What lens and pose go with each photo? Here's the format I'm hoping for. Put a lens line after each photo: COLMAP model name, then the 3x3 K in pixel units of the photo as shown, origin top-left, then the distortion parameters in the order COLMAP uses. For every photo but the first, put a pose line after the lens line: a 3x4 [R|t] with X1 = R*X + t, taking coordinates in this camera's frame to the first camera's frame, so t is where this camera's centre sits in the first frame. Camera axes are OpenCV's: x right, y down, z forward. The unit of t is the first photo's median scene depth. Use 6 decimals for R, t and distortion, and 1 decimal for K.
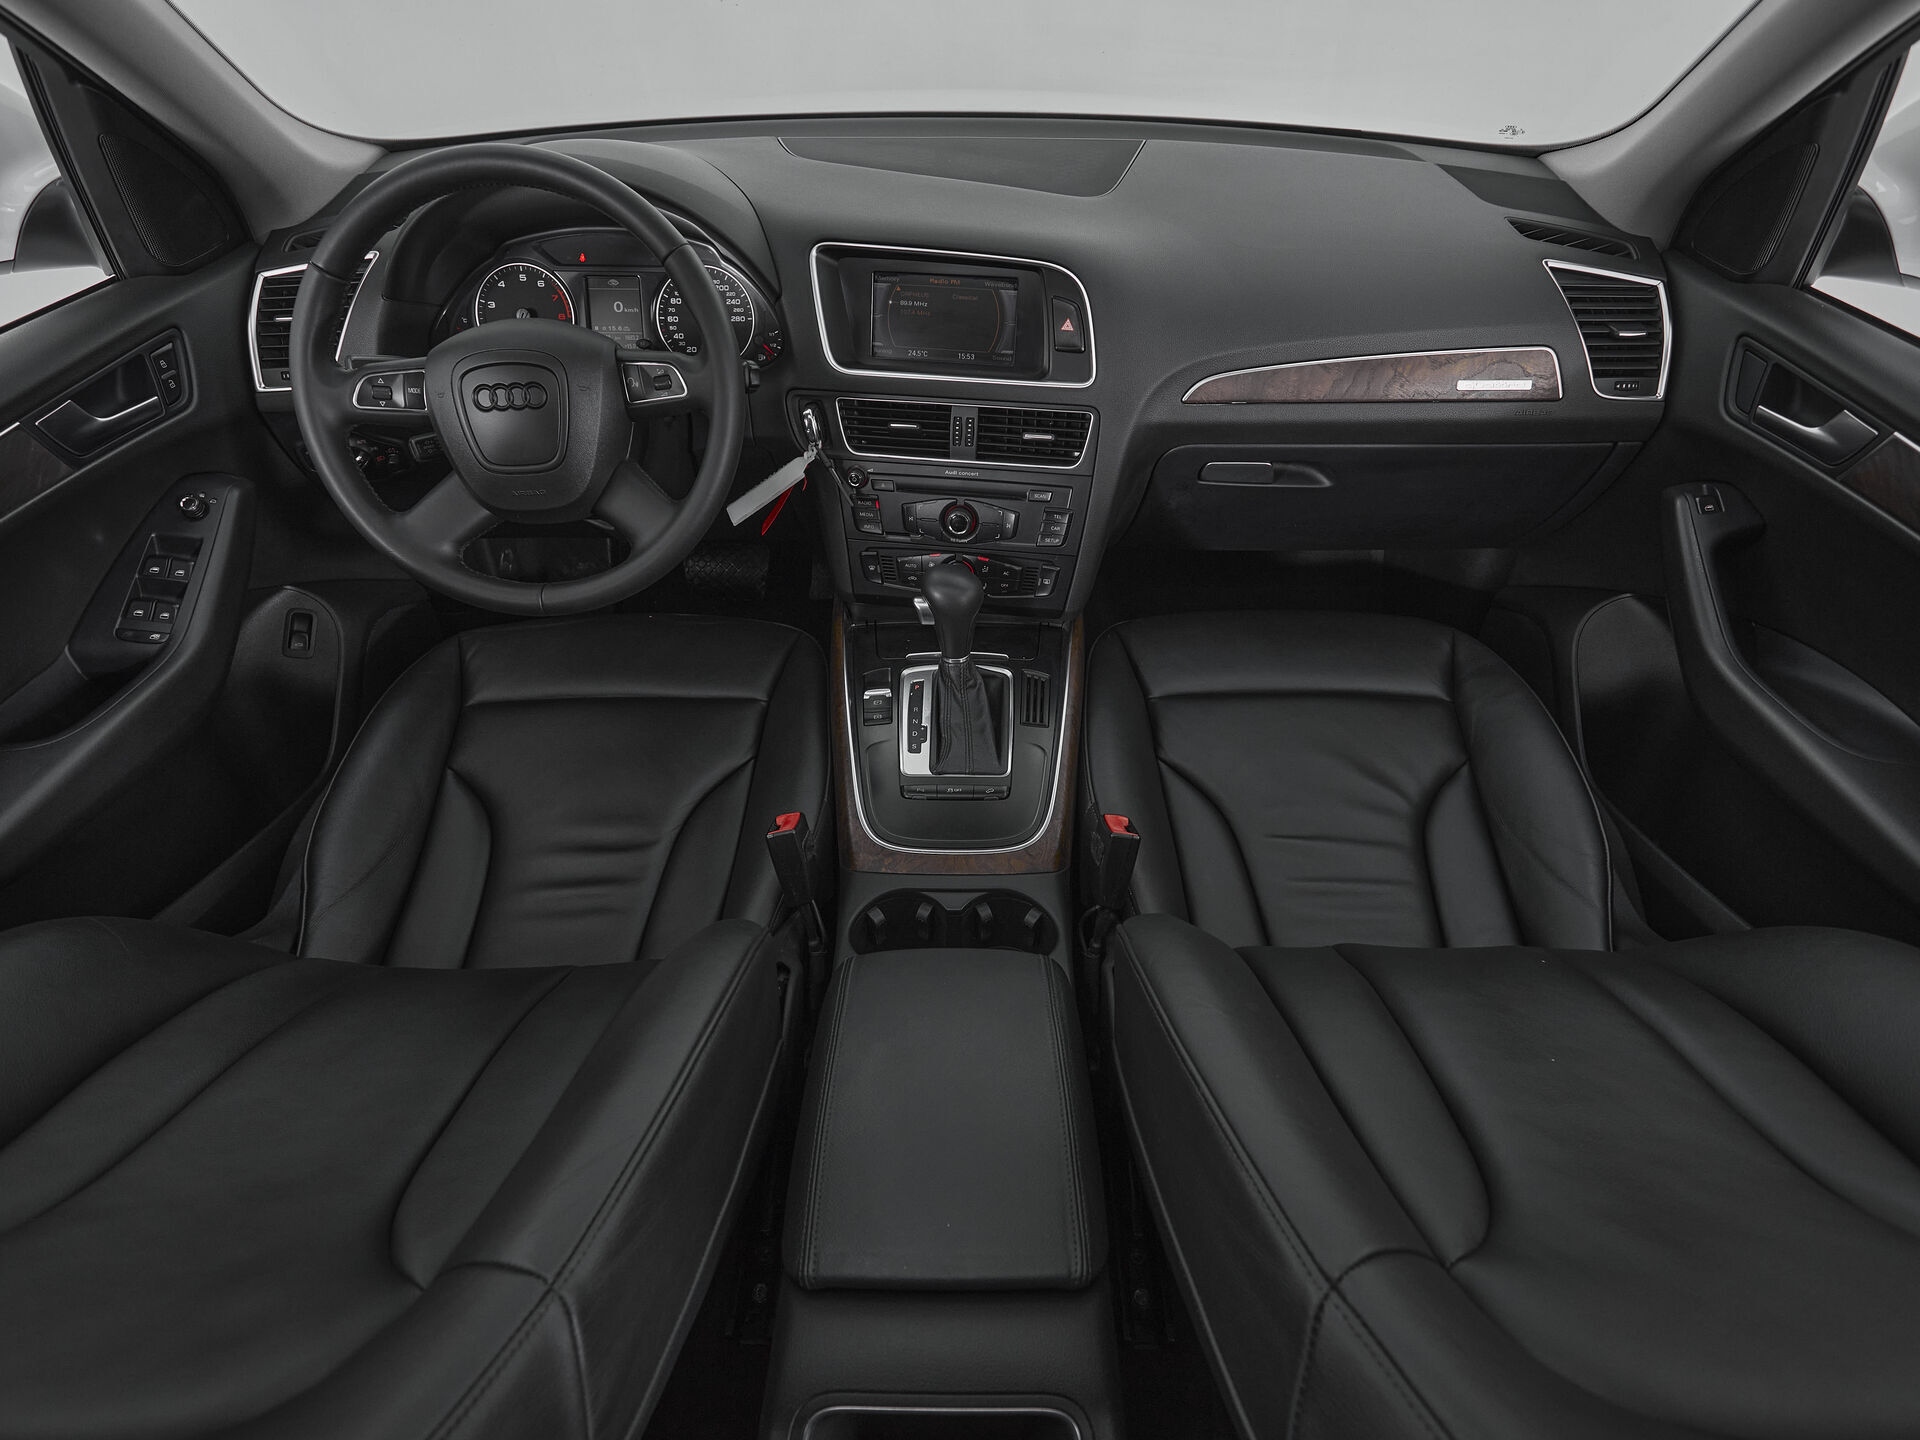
lens RADIAL K [[1030.7, 0, 960.1], [0, 1030.7, 724.8], [0, 0, 1]] dist [-0.000023, -0.001080]
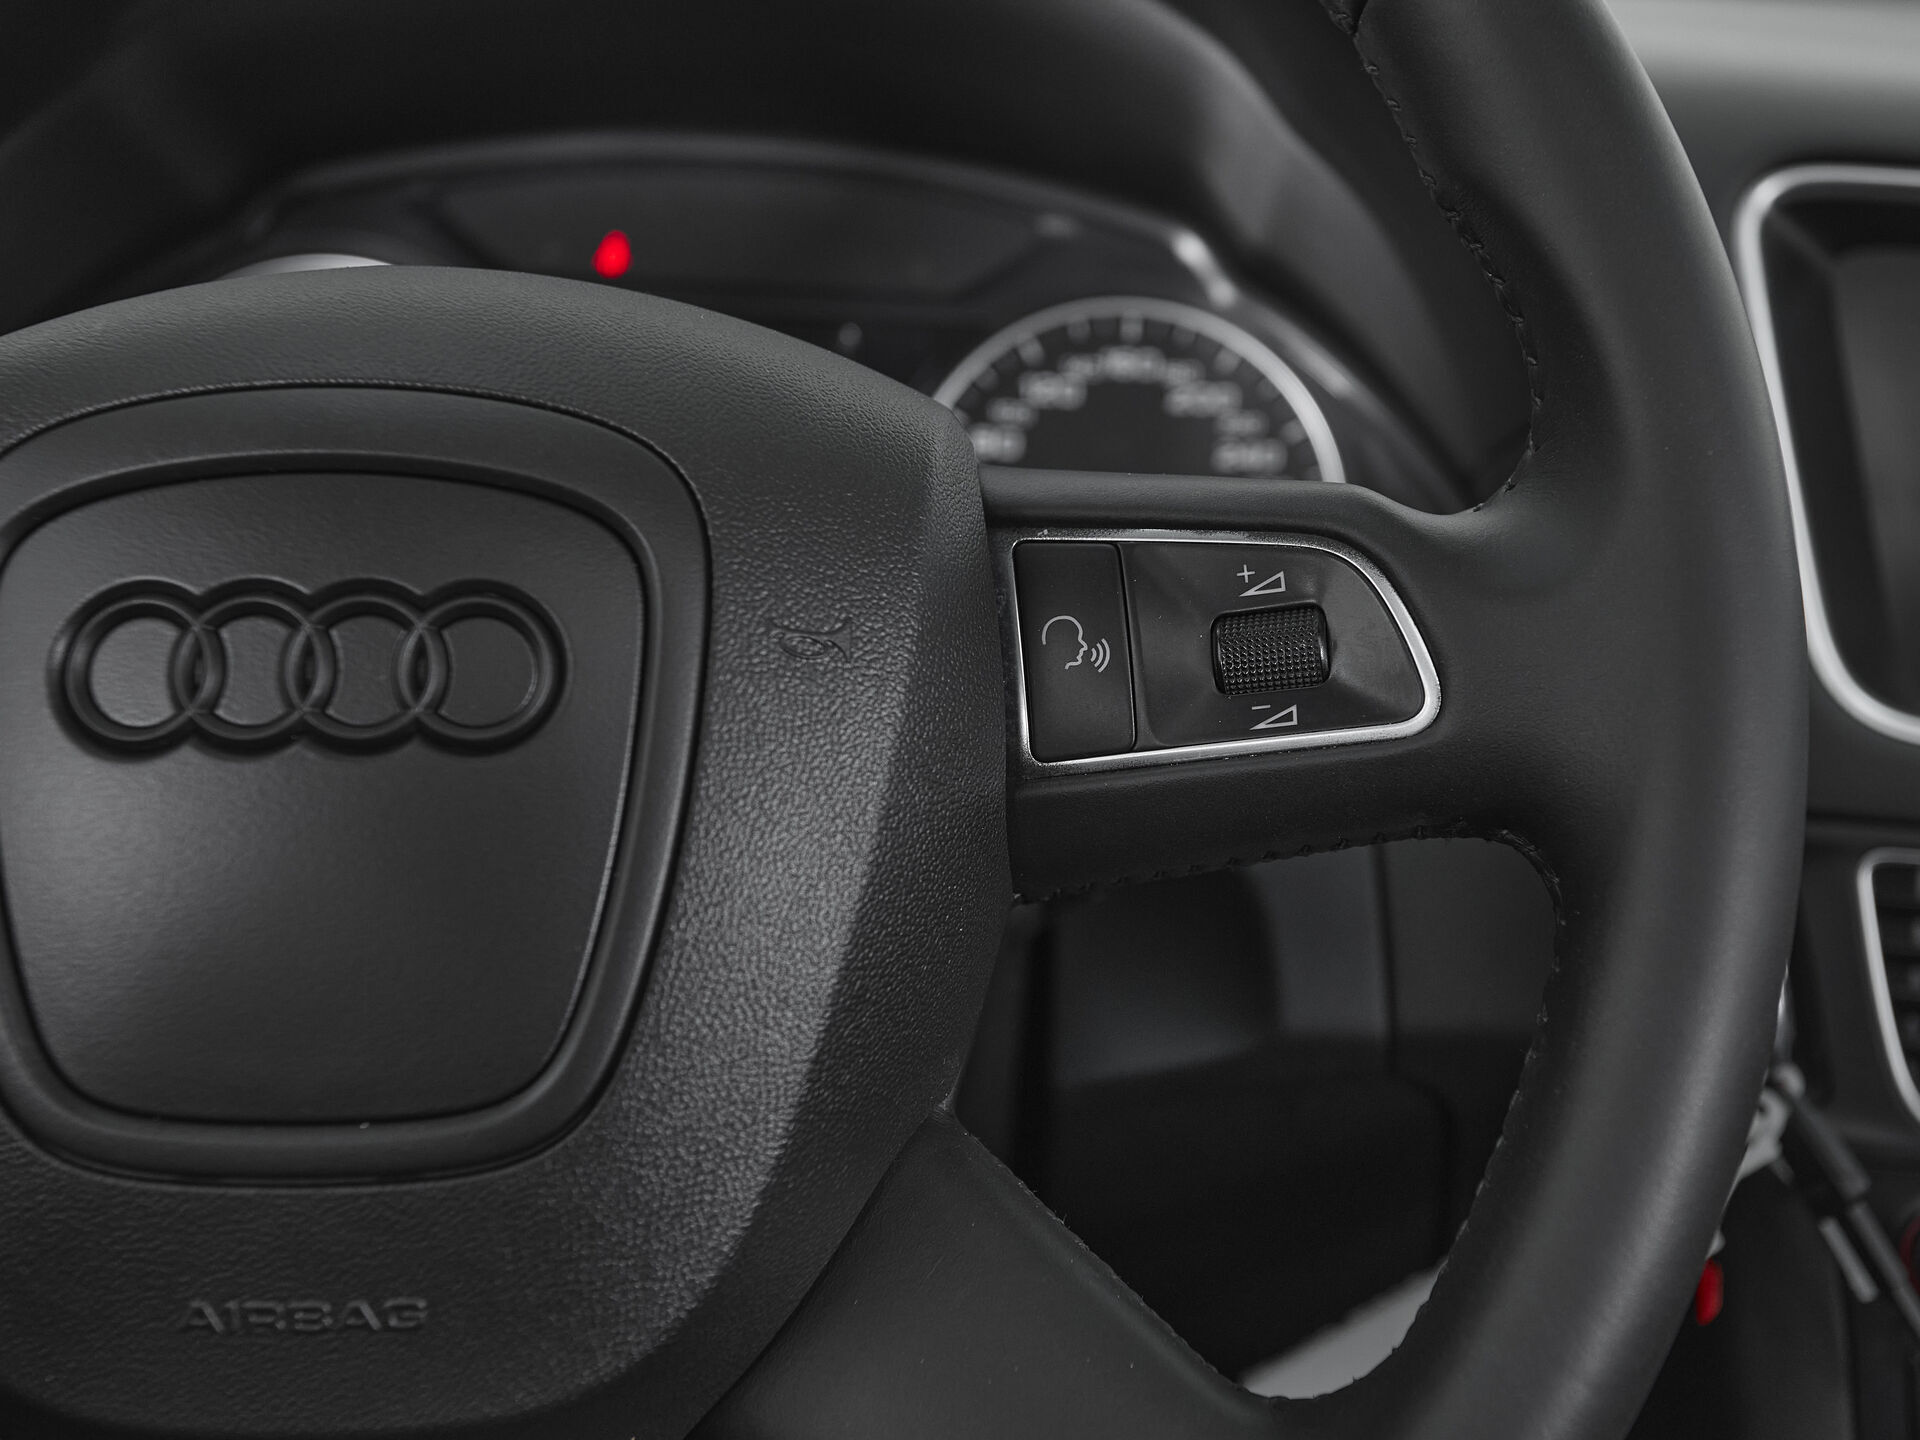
lens RADIAL K [[2520.8, 0, 1079.6], [0, 2520.8, 737.7], [0, 0, 1]] dist [0.036180, 0.000000]
pose [[0.999160, 0.040555, -0.005796, -0.269973], [-0.039440, 0.913963, -0.403877, -0.139080], [-0.011082, 0.403767, 0.914795, 0.558574]]
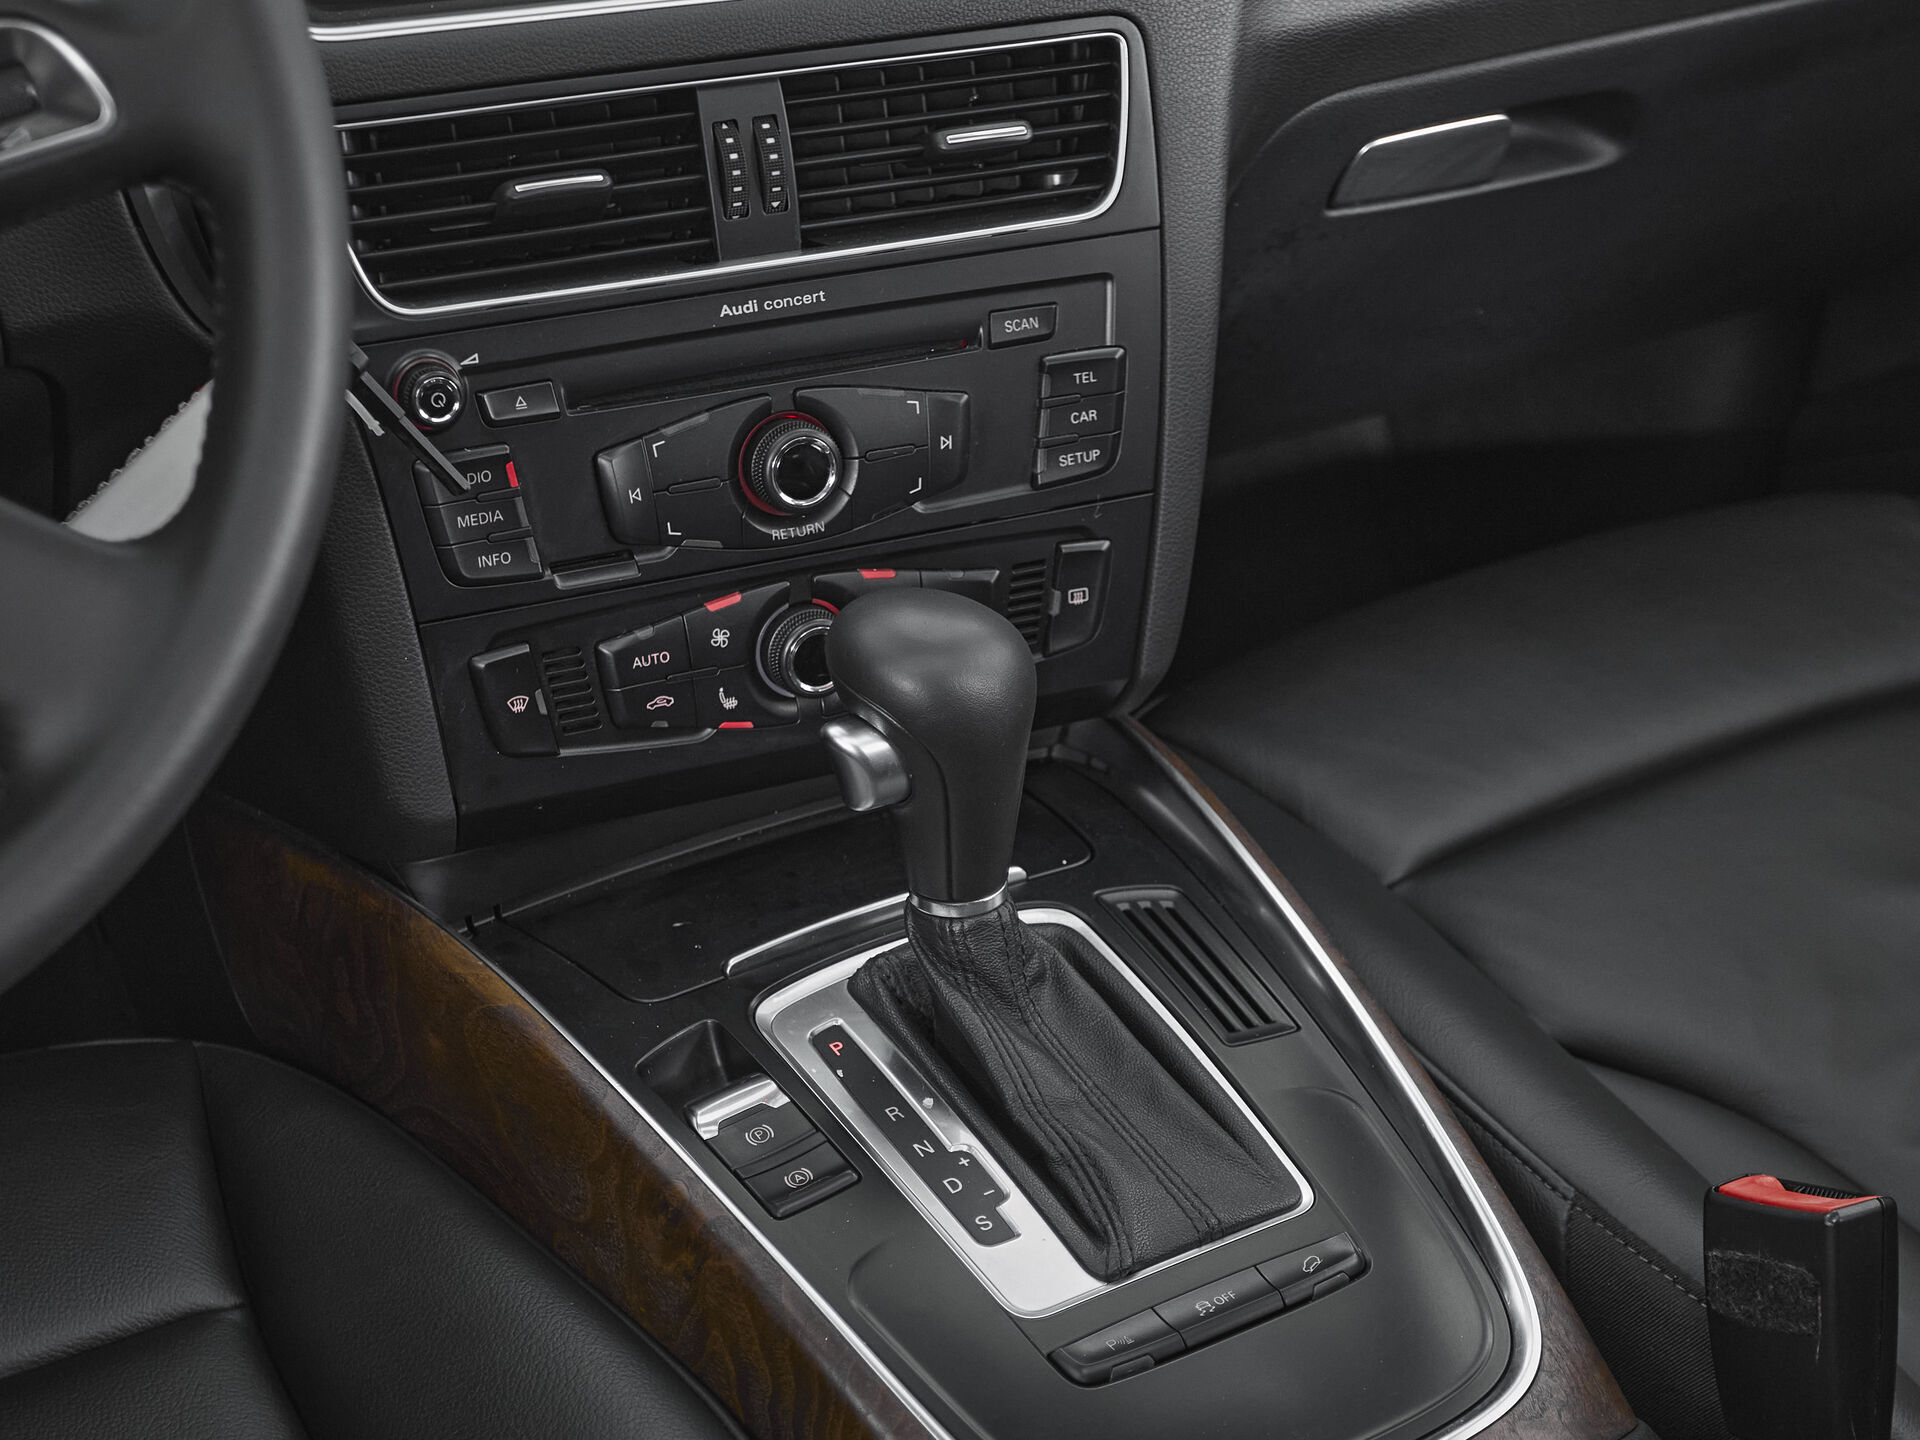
lens RADIAL K [[3280.4, 0, 953.8], [0, 3280.4, 847.3], [0, 0, 1]] dist [0.021005, 0.000000]
pose [[0.832515, -0.267610, 0.485082, -0.458932], [0.335680, 0.940226, -0.057402, -0.026952], [-0.440725, 0.210620, 0.872583, 0.193346]]
